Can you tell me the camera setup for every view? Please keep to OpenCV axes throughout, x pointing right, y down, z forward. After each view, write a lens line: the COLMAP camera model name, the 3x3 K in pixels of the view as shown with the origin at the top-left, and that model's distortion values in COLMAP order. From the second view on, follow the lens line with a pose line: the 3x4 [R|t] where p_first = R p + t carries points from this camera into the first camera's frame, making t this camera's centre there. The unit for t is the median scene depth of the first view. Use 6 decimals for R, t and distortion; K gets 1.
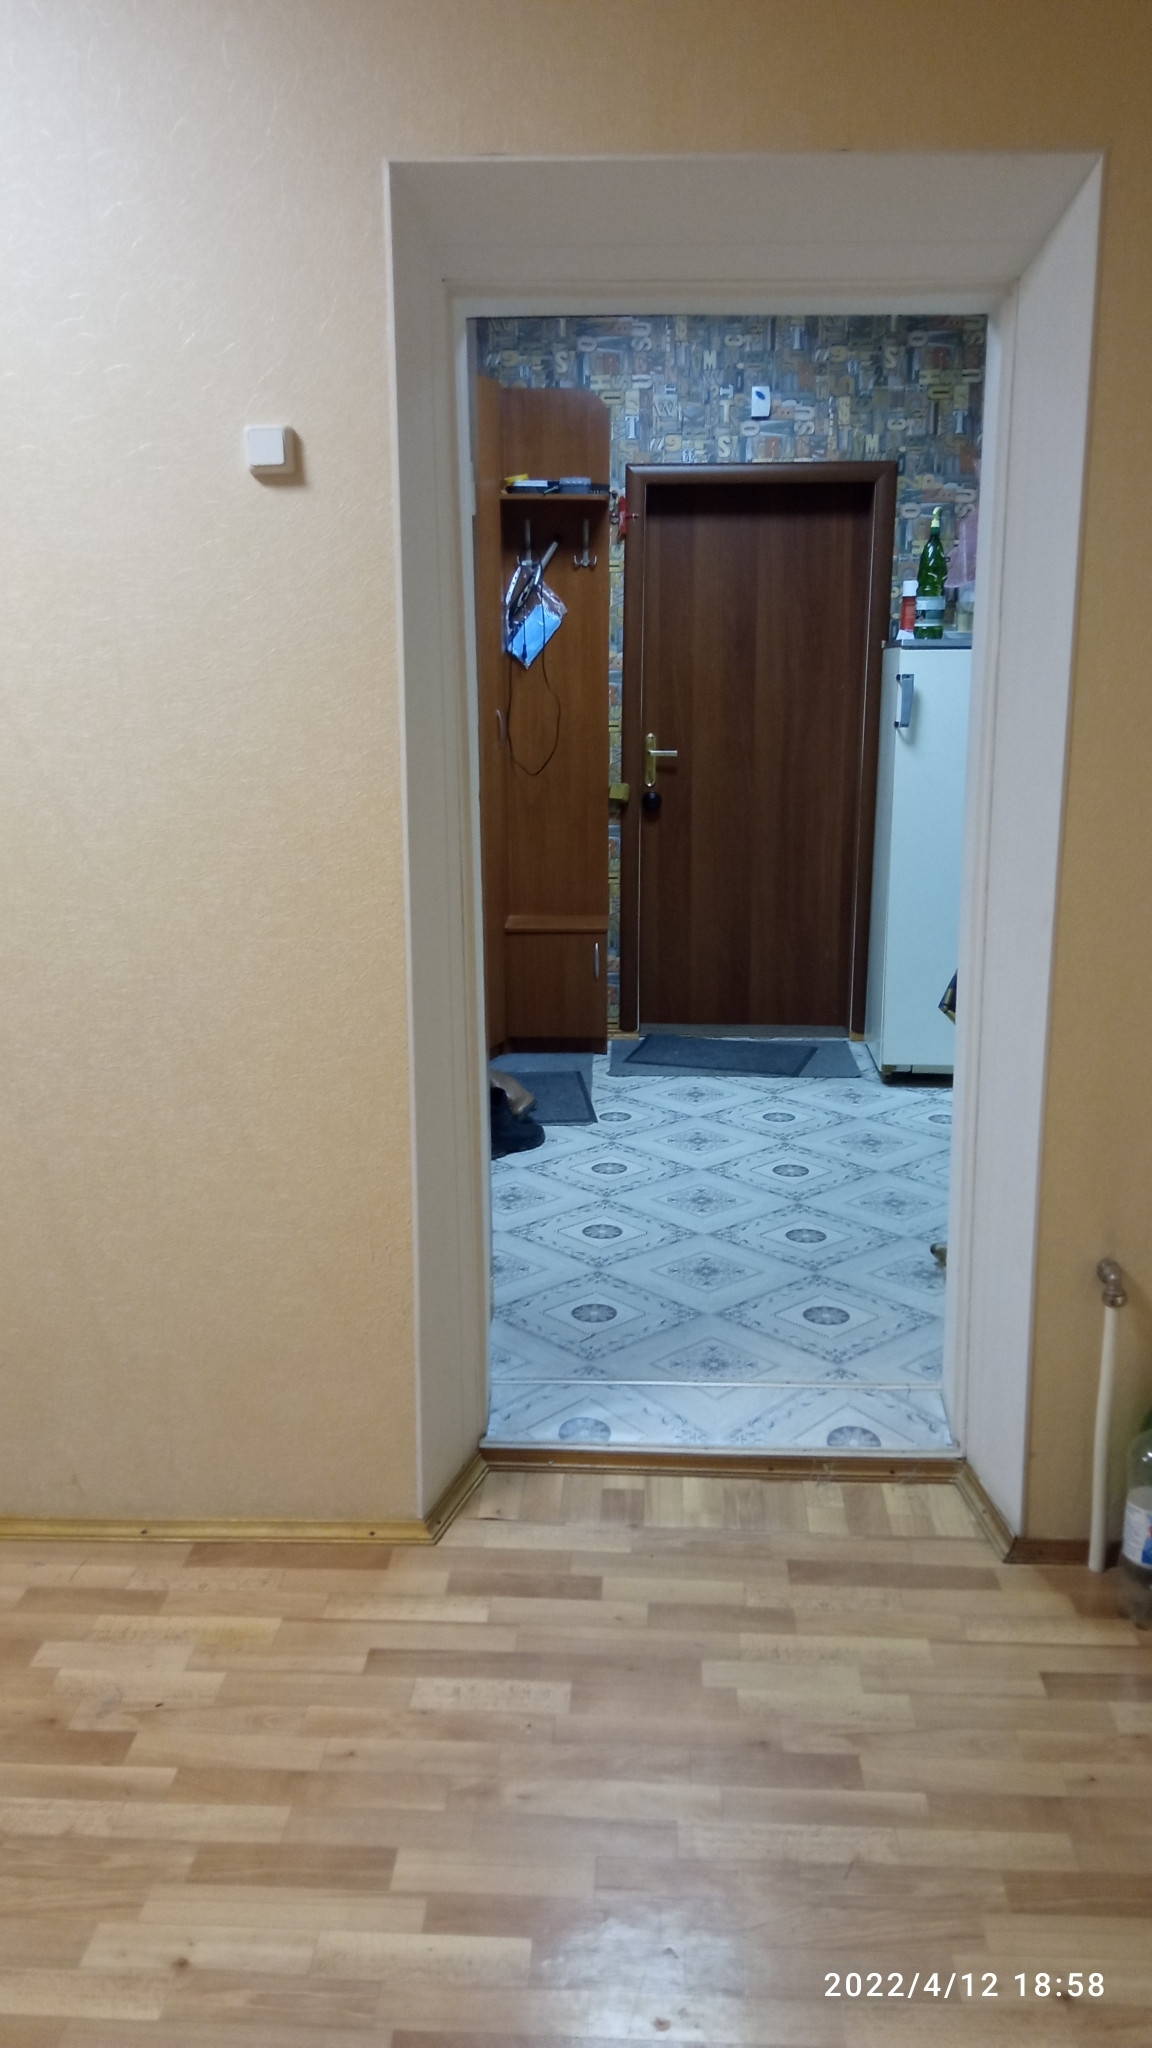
lens RADIAL K [[1729.2, 0, 573.6], [0, 1729.2, 1030.0], [0, 0, 1]] dist [0.074654, -0.158141]
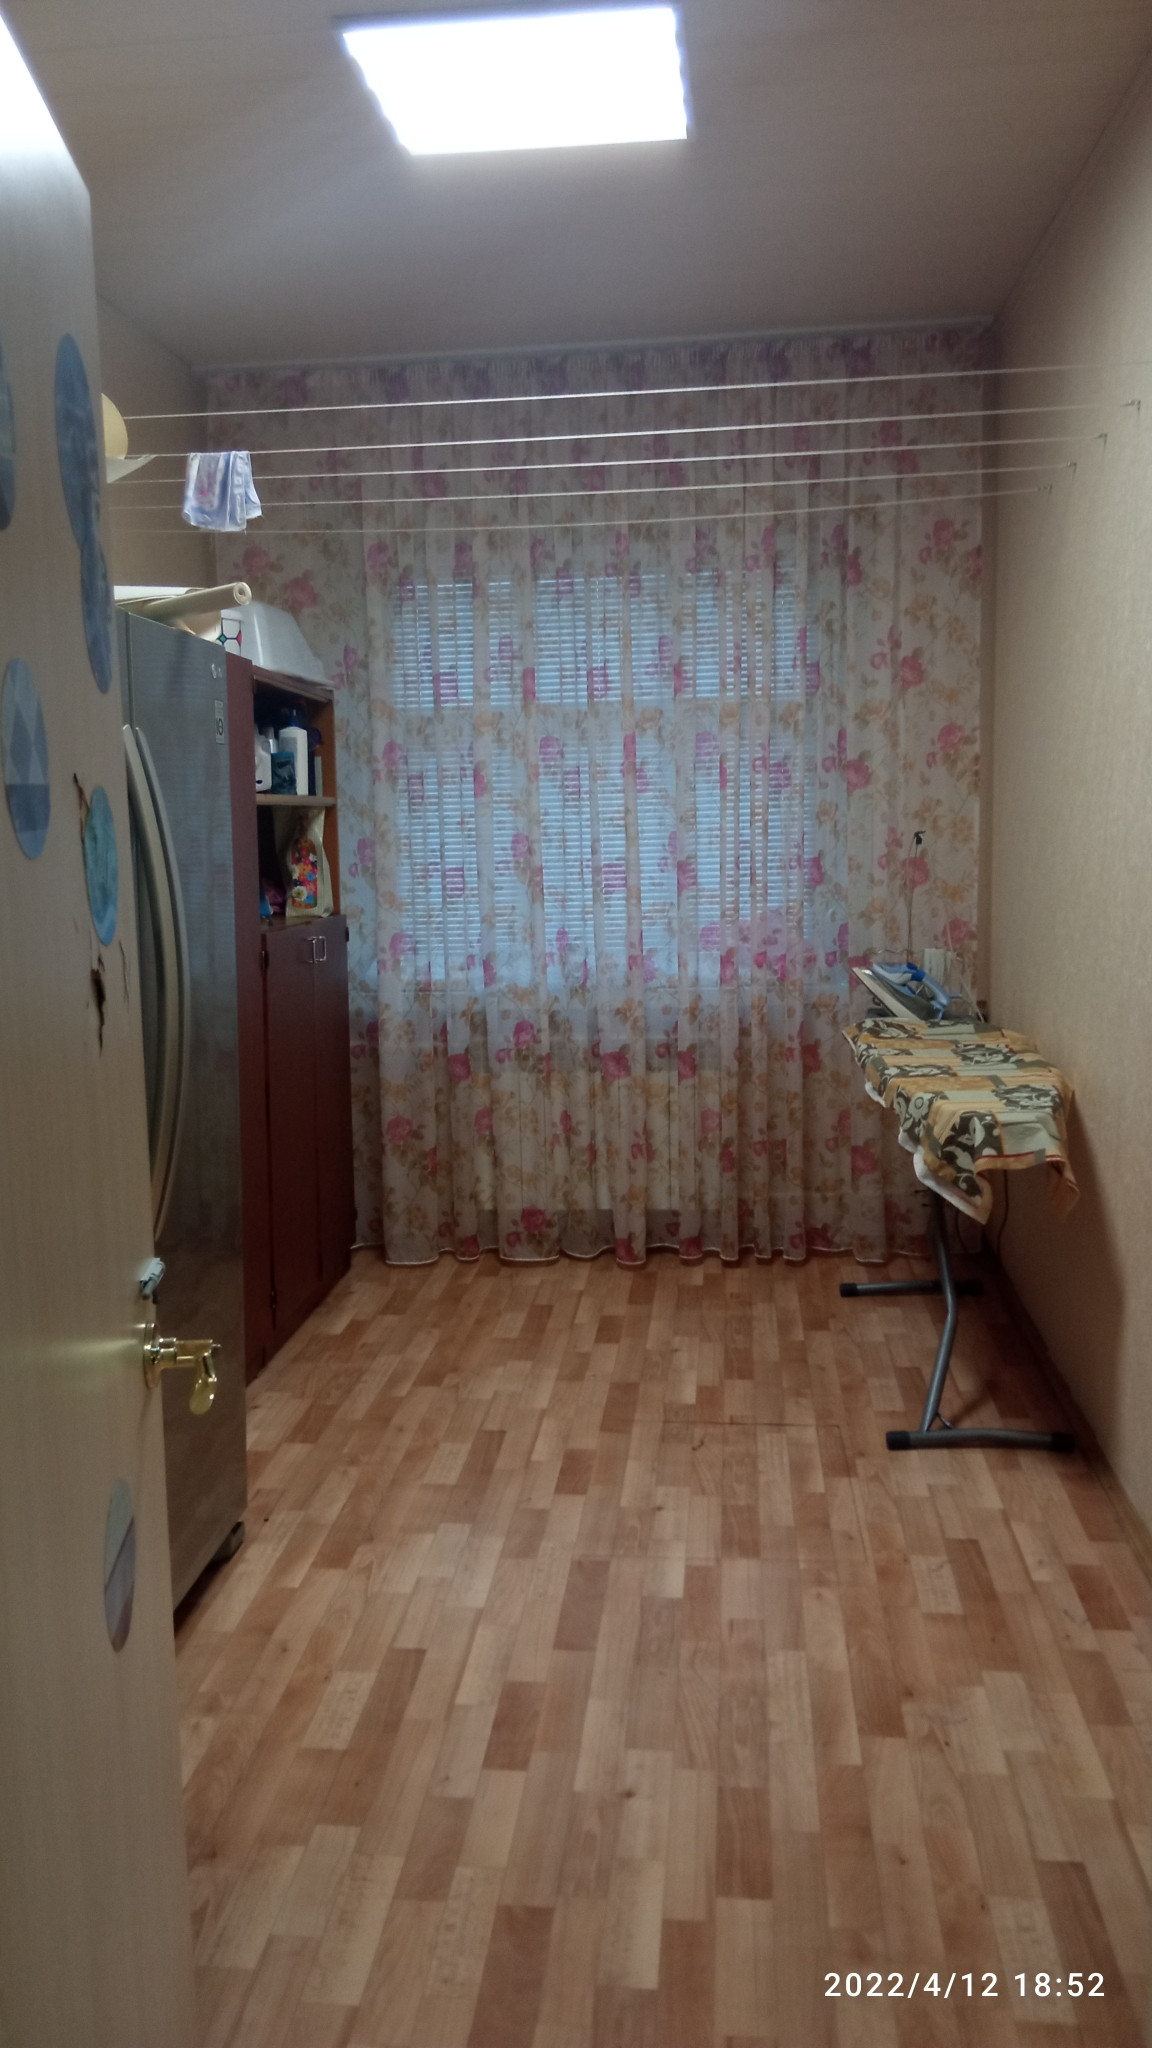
lens RADIAL K [[1613.0, 0, 589.5], [0, 1613.0, 1022.7], [0, 0, 1]] dist [0.063506, -0.127532]
pose [[-0.045564, 0.132438, -0.990143, 1.110659], [-0.194647, 0.970998, 0.138834, -0.150197], [0.979814, 0.199054, -0.018464, 0.667881]]
